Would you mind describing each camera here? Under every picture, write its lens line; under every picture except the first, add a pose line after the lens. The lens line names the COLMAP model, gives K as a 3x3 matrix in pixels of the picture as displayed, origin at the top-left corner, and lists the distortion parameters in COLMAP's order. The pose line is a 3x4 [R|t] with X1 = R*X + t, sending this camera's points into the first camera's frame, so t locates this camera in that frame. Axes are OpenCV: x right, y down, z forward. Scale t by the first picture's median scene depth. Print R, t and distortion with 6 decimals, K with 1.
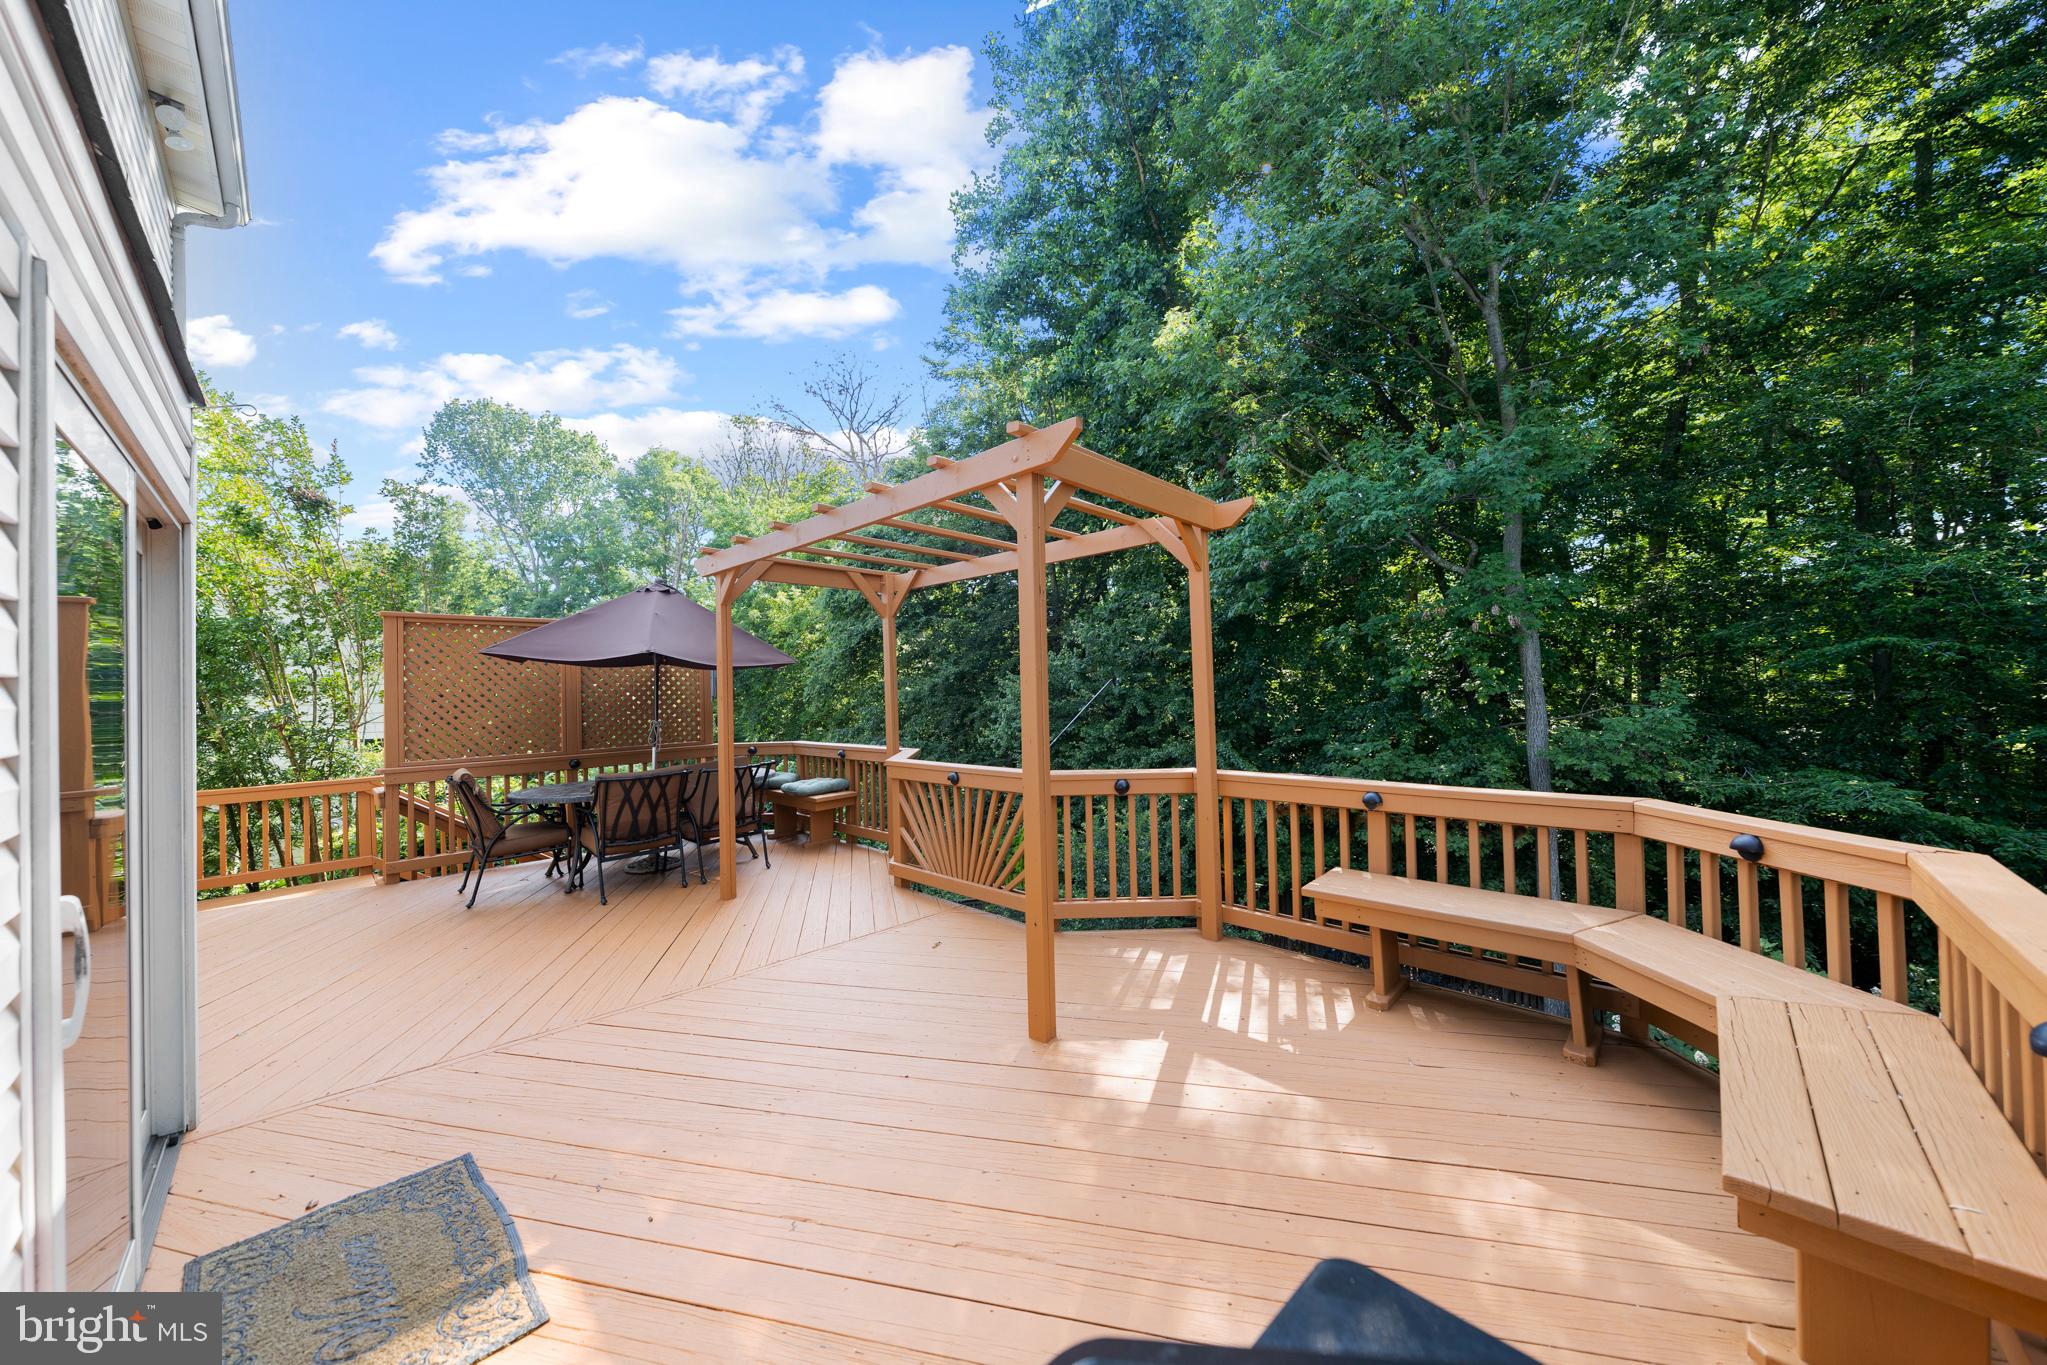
lens RADIAL K [[700.4, 0, 1033.0], [0, 700.4, 691.1], [0, 0, 1]] dist [-0.003175, 0.000468]
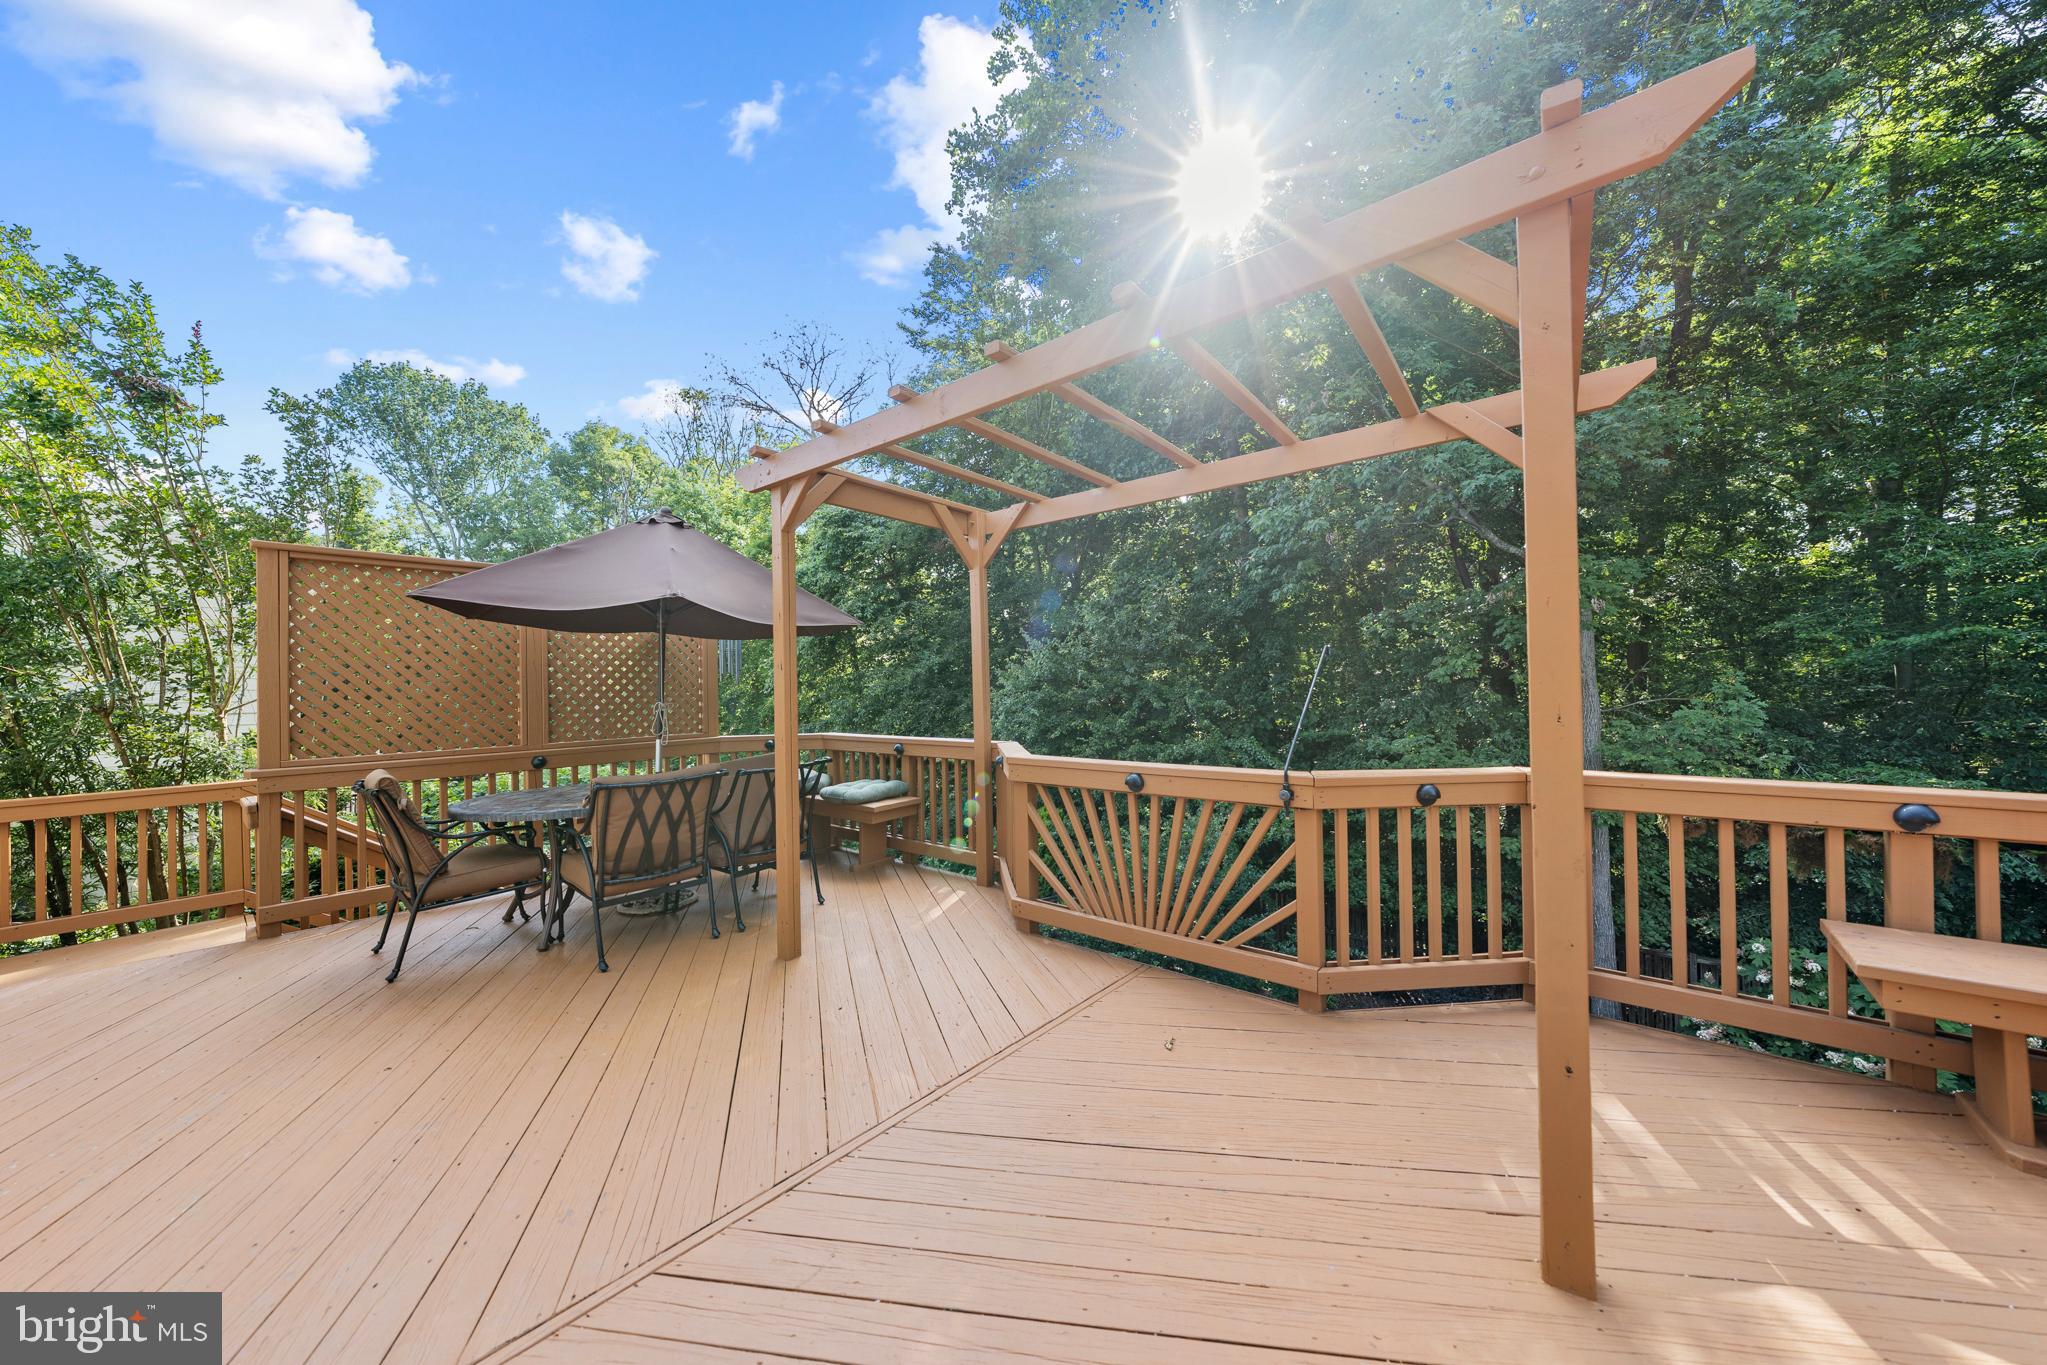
lens RADIAL K [[700.4, 0, 1029.2], [0, 700.4, 688.6], [0, 0, 1]] dist [-0.003175, 0.000468]
pose [[0.997450, 0.005446, 0.071160, -0.186964], [-0.005477, 0.999985, 0.000250, 0.022566], [-0.071157, -0.000639, 0.997465, 0.220791]]
